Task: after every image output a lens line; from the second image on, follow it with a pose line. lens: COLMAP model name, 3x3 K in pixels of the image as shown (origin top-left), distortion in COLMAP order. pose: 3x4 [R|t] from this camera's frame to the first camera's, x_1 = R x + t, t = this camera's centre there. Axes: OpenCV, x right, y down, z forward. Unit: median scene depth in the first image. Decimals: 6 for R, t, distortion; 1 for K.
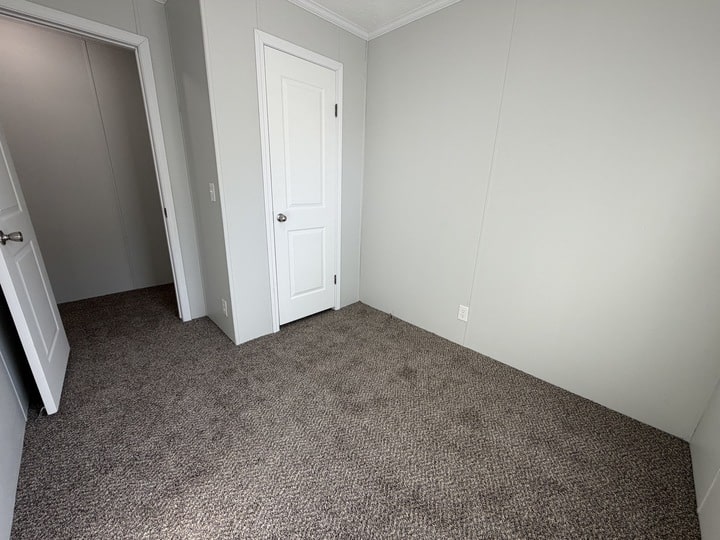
lens RADIAL K [[286.6, 0, 359.1], [0, 286.6, 270.1], [0, 0, 1]] dist [0.000207, 0.000020]
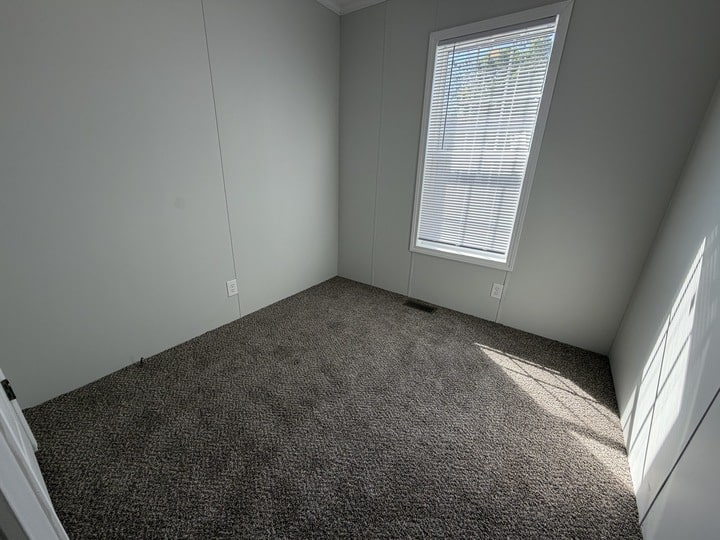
lens RADIAL K [[286.6, 0, 359.1], [0, 286.6, 270.1], [0, 0, 1]] dist [0.000207, 0.000020]
pose [[-0.163613, -0.376302, 0.911936, -0.618603], [0.257057, 0.876198, 0.407674, -0.202517], [-0.952446, 0.301120, -0.046626, 0.671151]]
